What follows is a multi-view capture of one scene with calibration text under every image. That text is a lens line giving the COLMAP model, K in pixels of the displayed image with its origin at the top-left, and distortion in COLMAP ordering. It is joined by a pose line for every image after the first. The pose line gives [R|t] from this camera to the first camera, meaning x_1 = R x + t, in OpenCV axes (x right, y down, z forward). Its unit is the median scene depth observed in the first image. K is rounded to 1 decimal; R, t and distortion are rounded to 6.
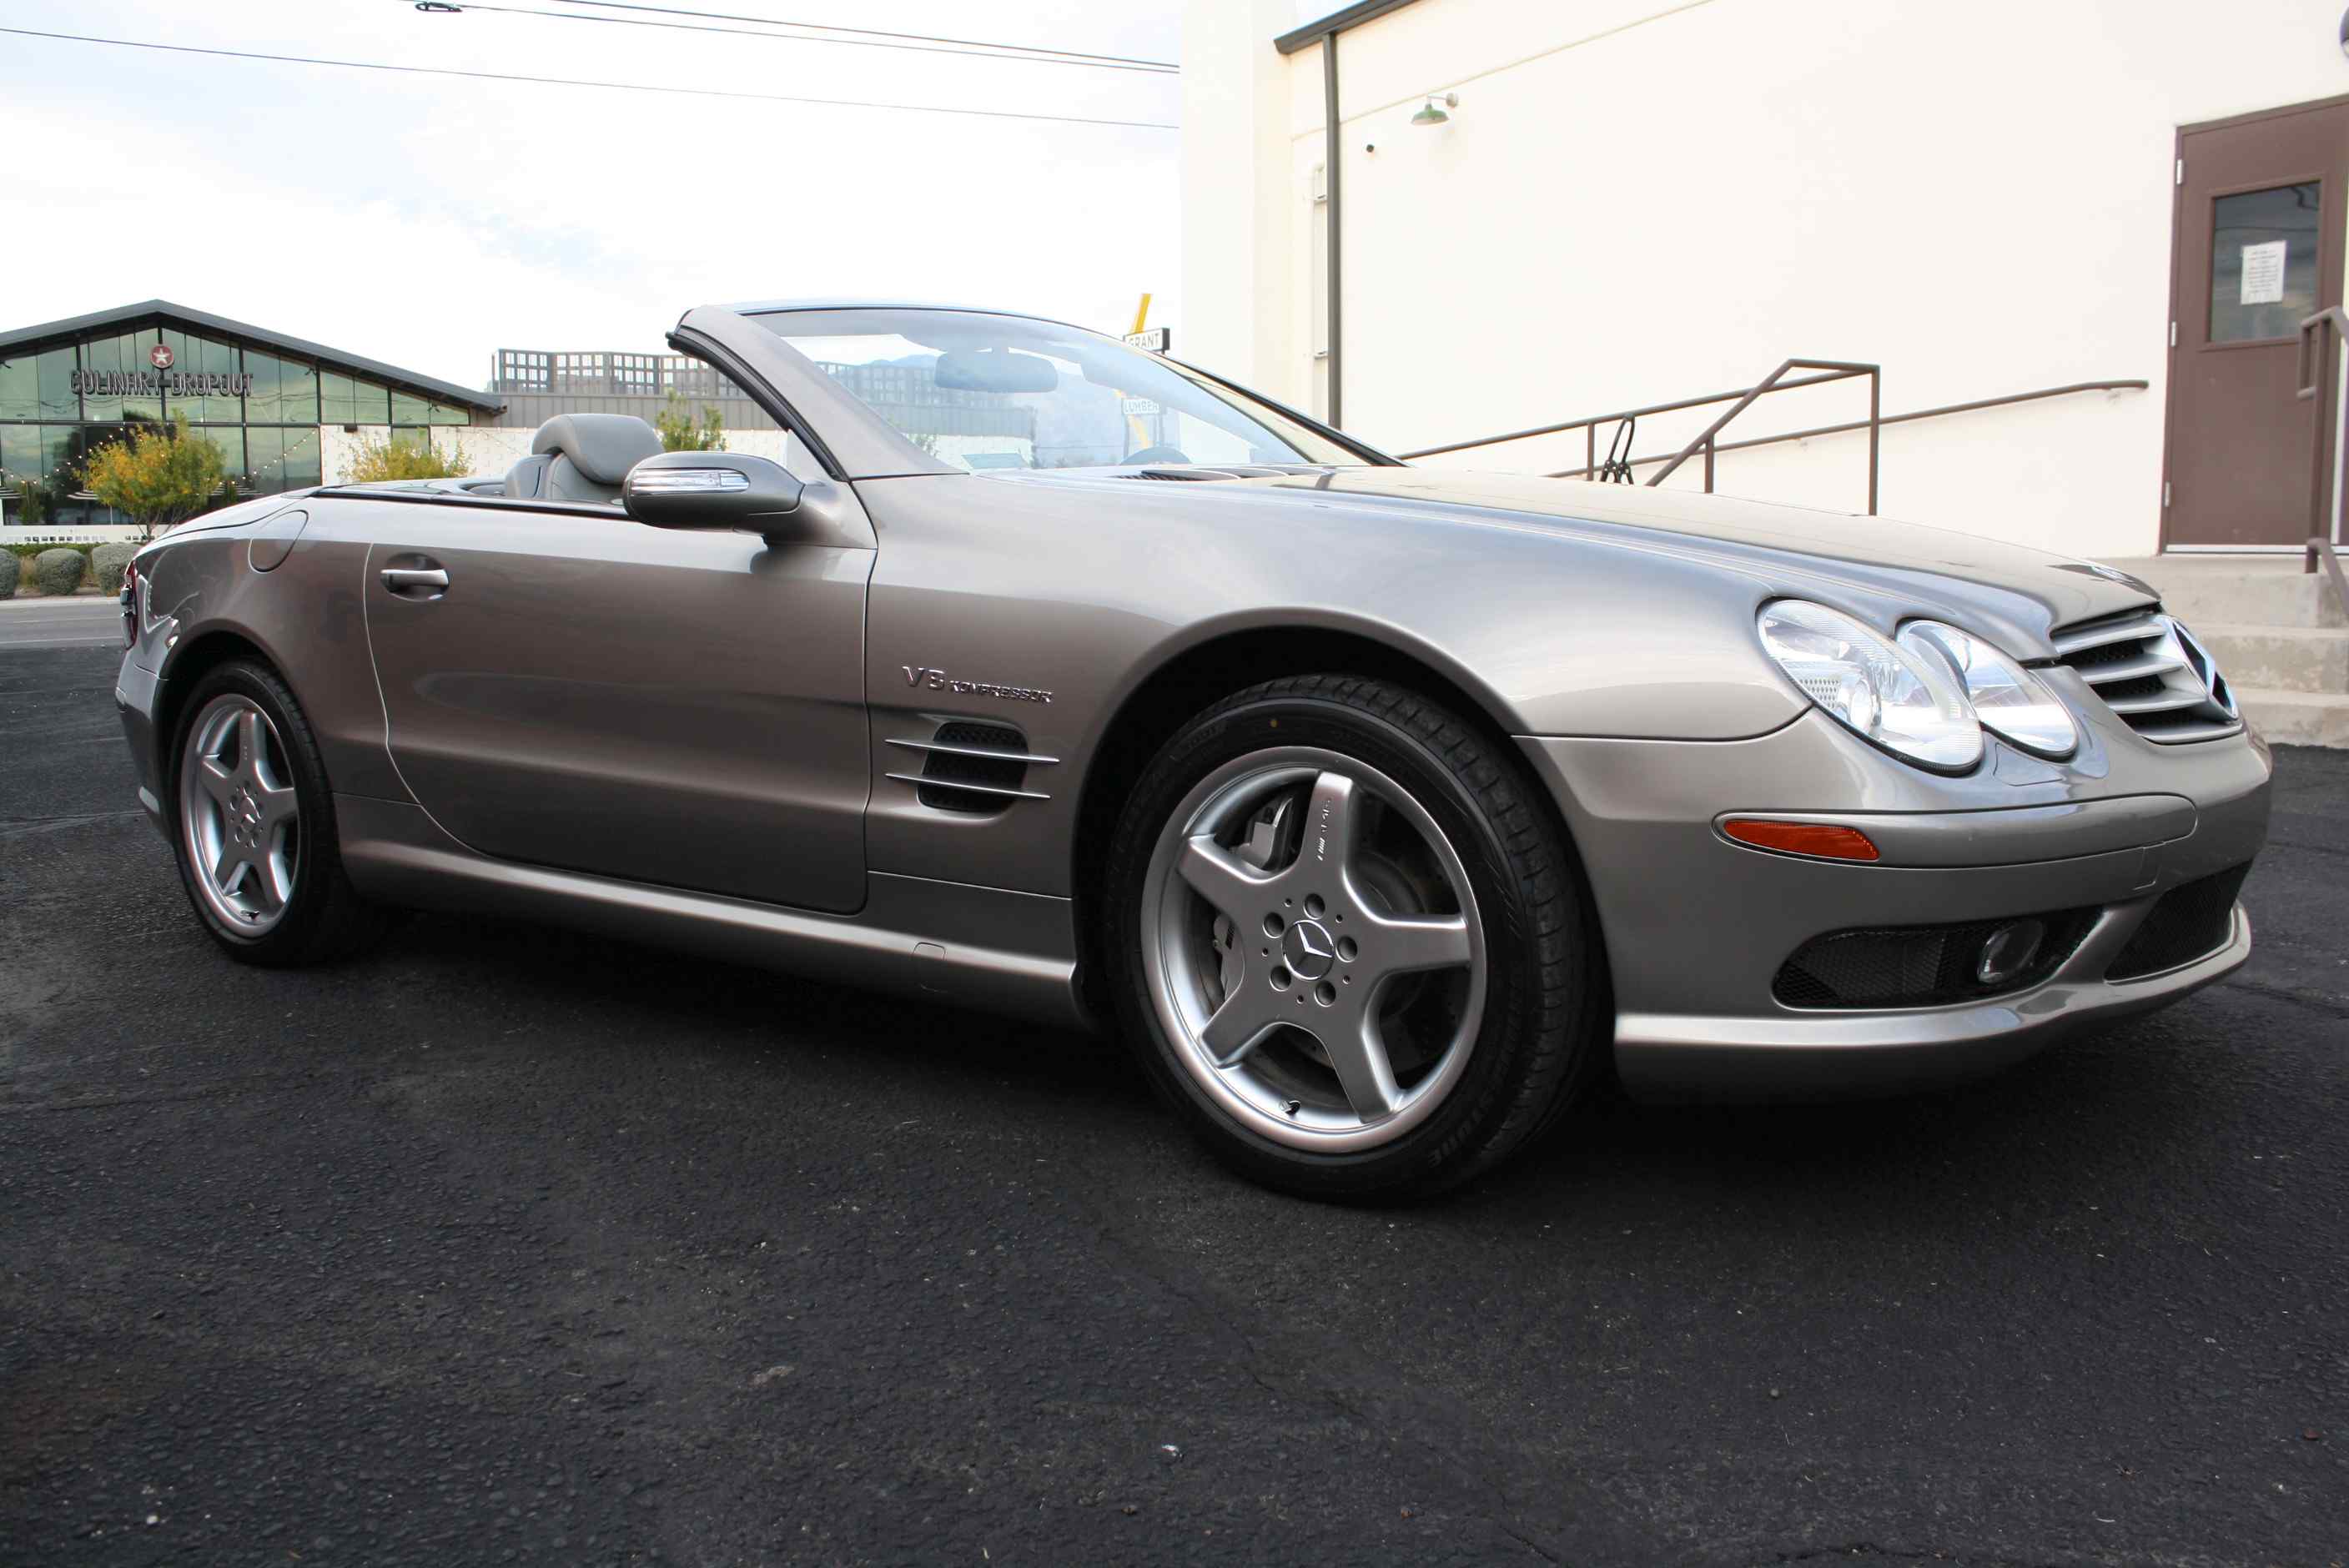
lens RADIAL K [[1976.5, 0, 1205.3], [0, 1976.5, 777.8], [0, 0, 1]] dist [-0.138941, 0.098090]
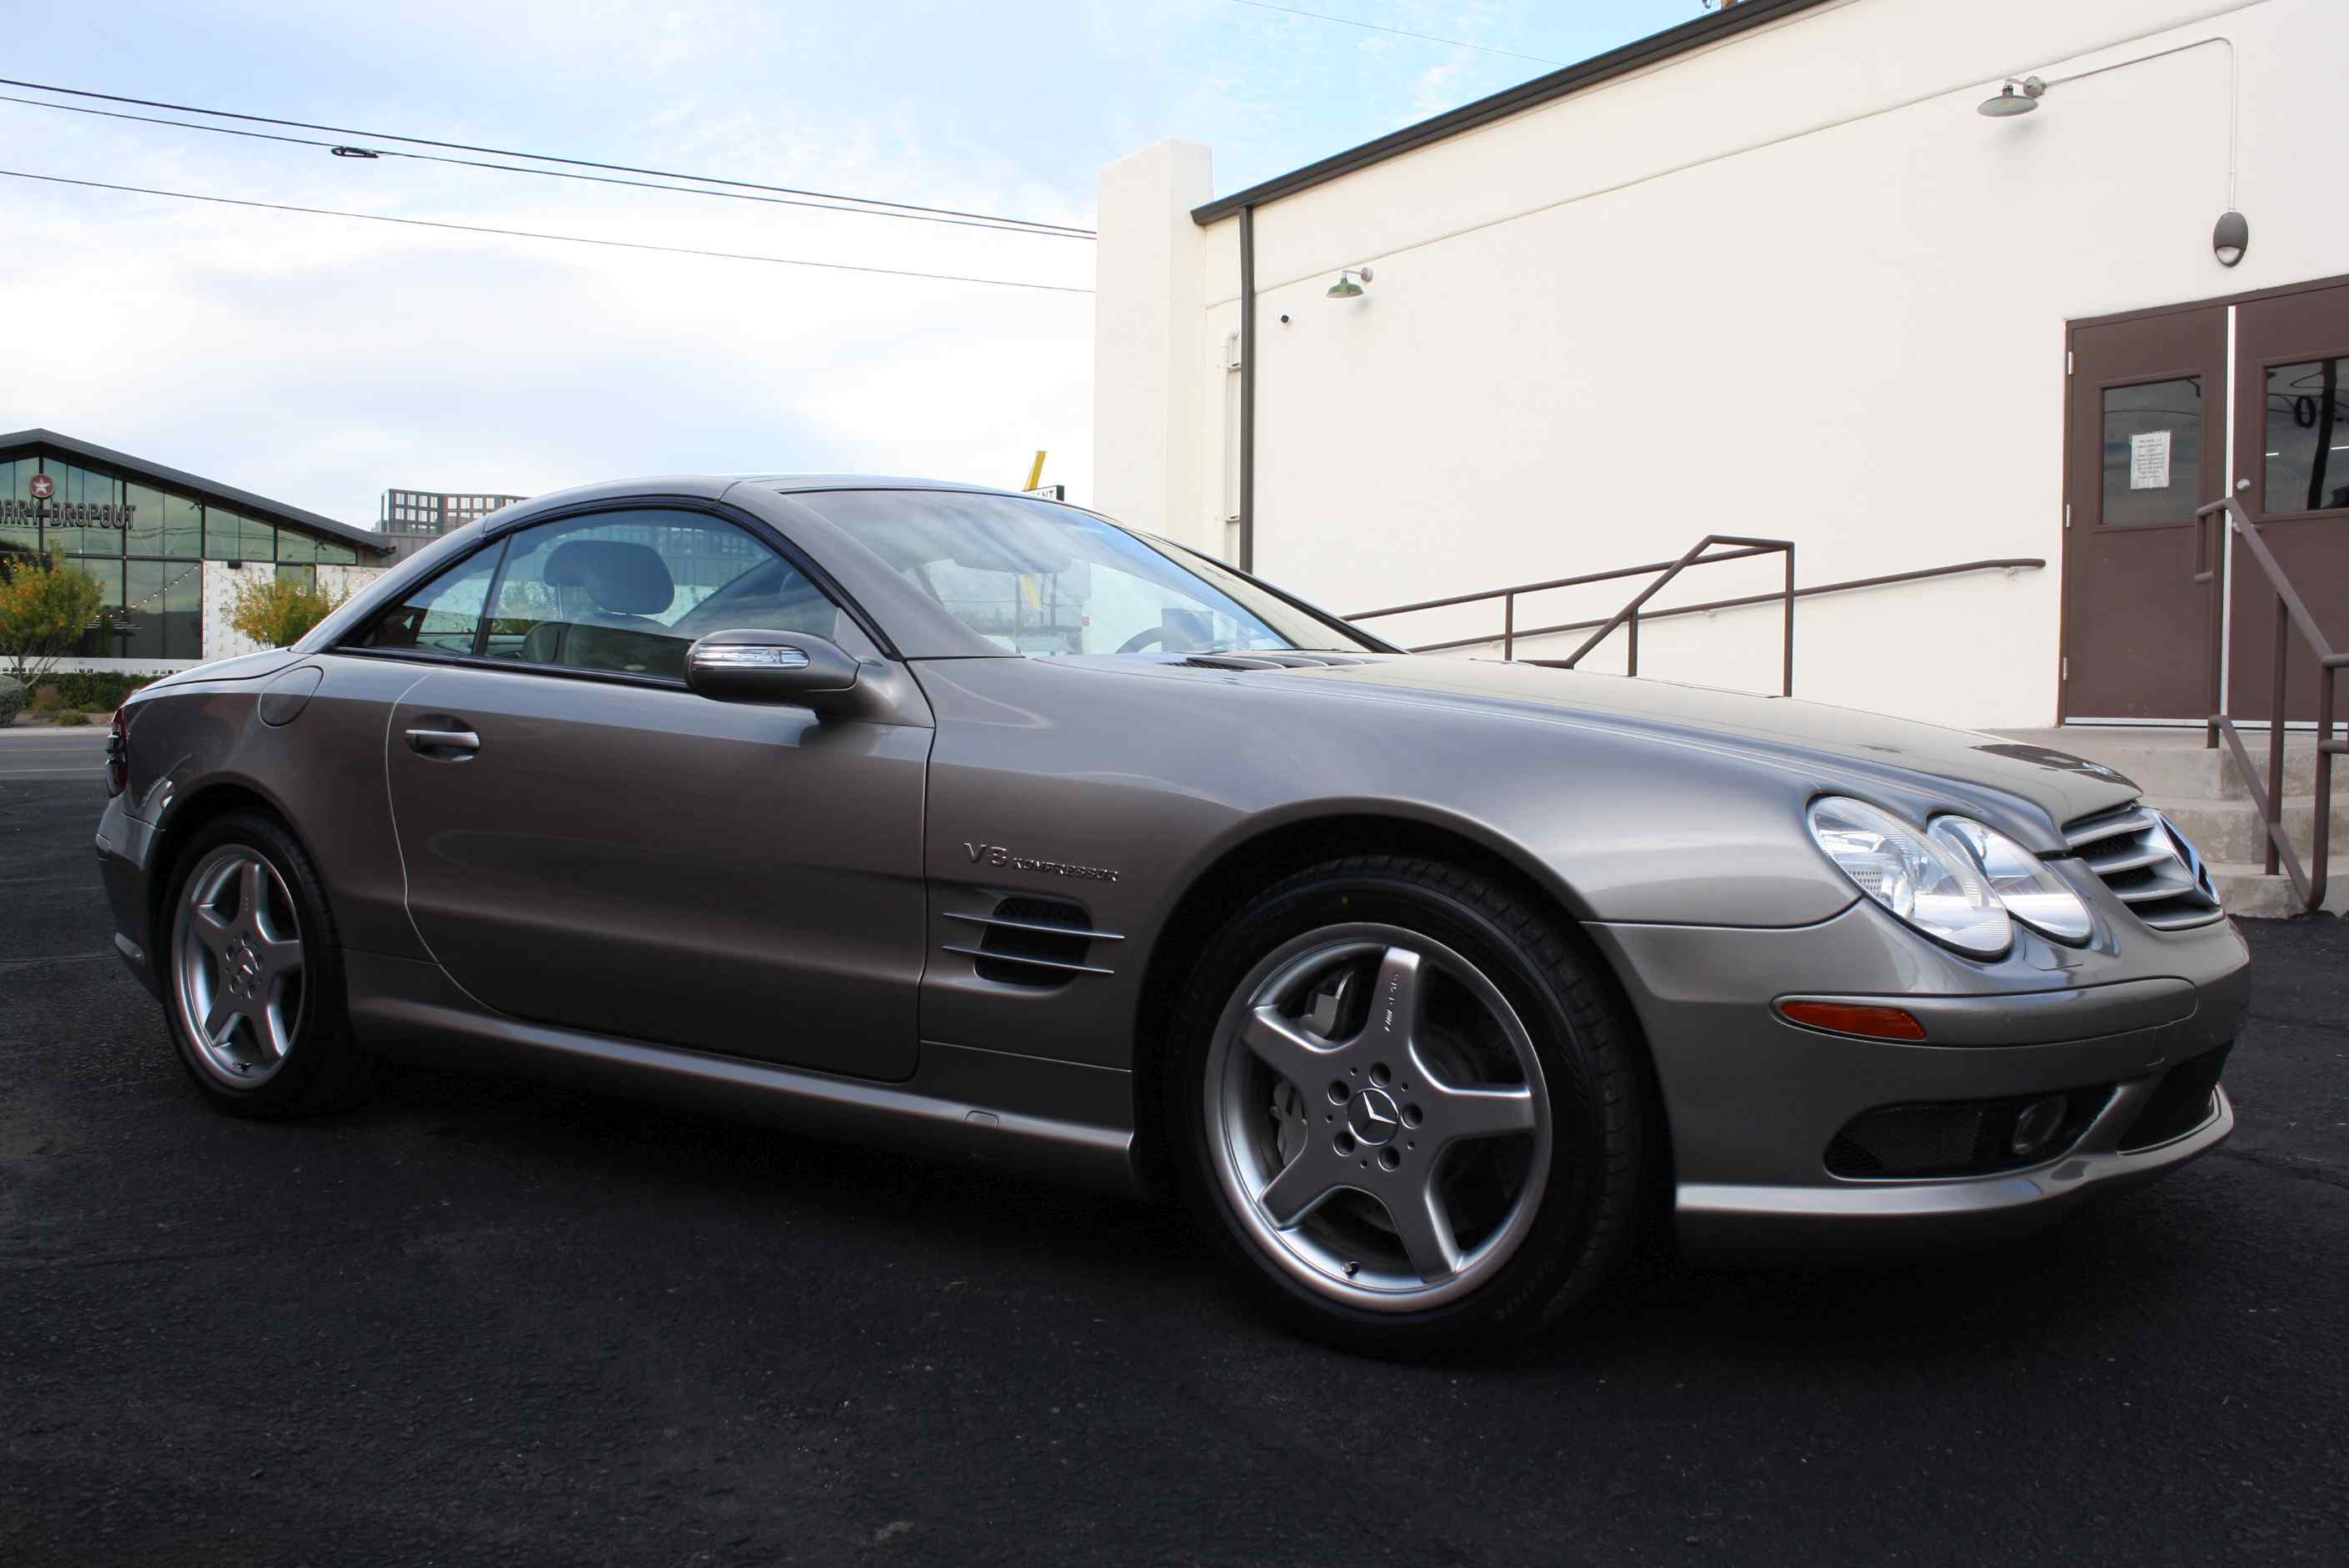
lens RADIAL K [[1976.5, 0, 1194.1], [0, 1976.5, 816.1], [0, 0, 1]] dist [-0.138941, 0.098090]
pose [[0.998365, 0.015474, 0.055032, -0.086346], [-0.012209, 0.998173, -0.059172, -0.008036], [-0.055847, 0.058404, 0.996730, -0.036642]]
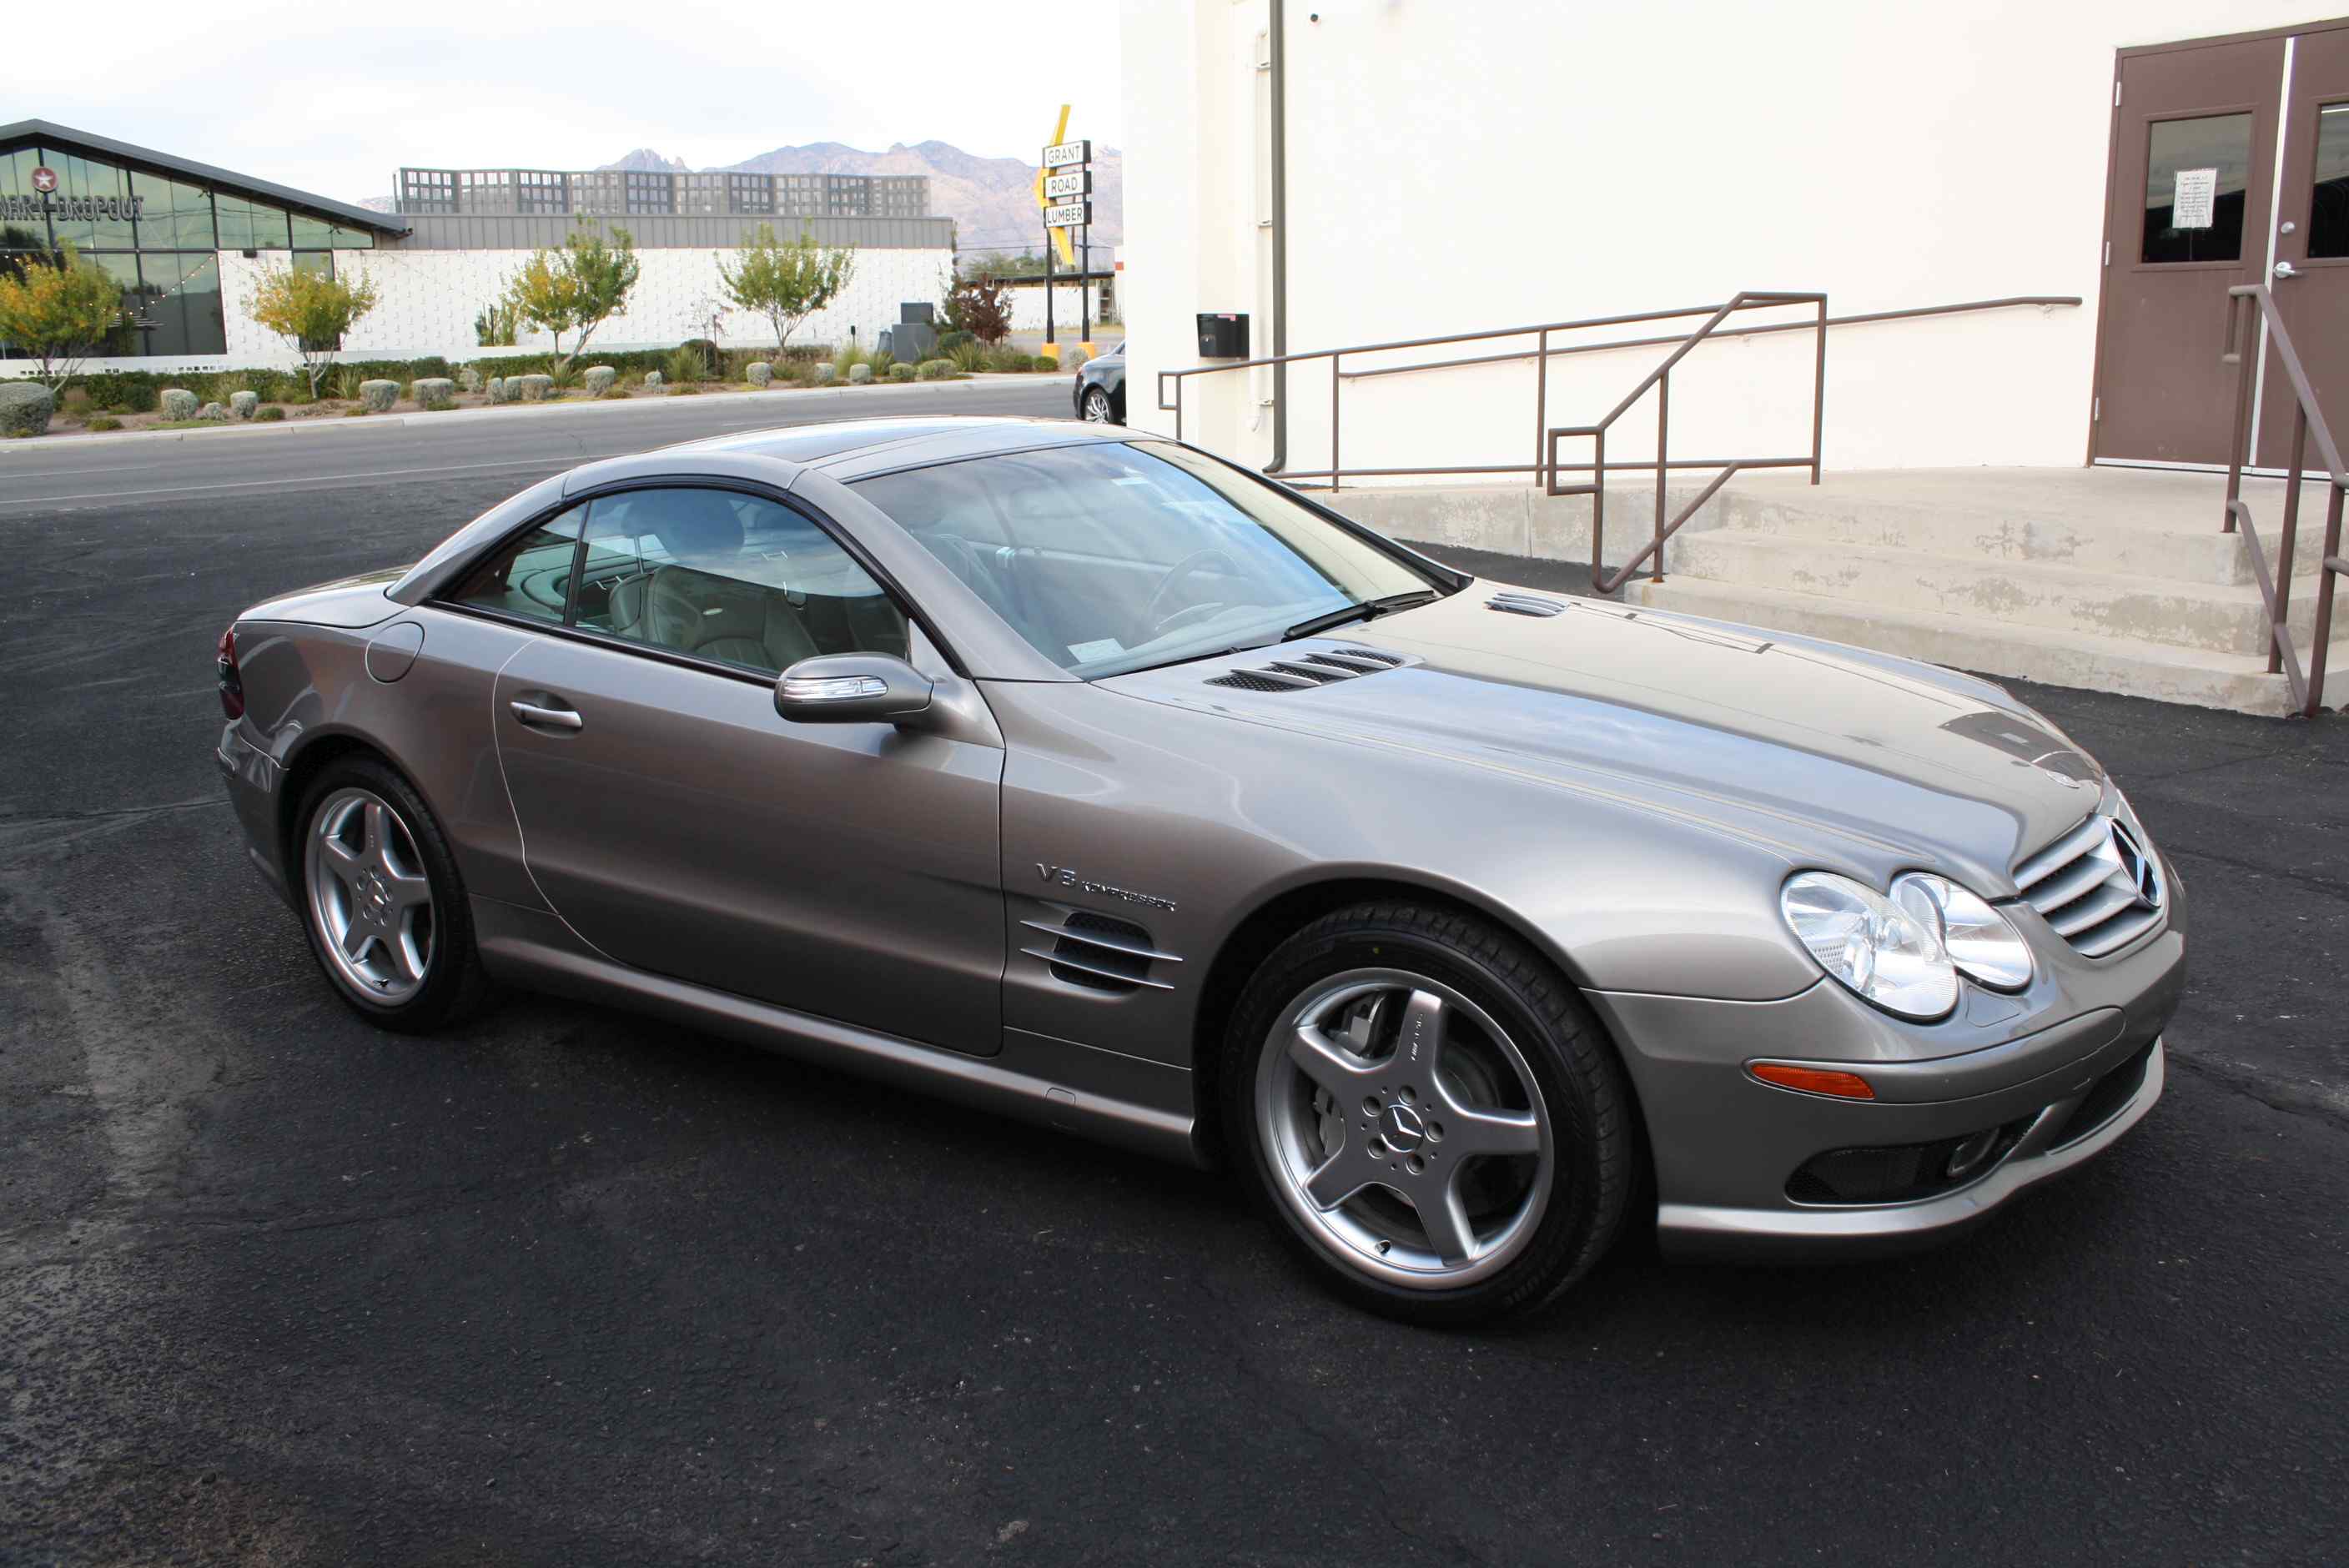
lens RADIAL K [[1976.5, 0, 1196.3], [0, 1976.5, 800.8], [0, 0, 1]] dist [-0.138941, 0.098090]
pose [[0.999239, -0.014974, 0.036004, -0.096616], [0.010802, 0.993491, 0.113400, -0.213308], [-0.037468, -0.112925, 0.992897, -0.146702]]
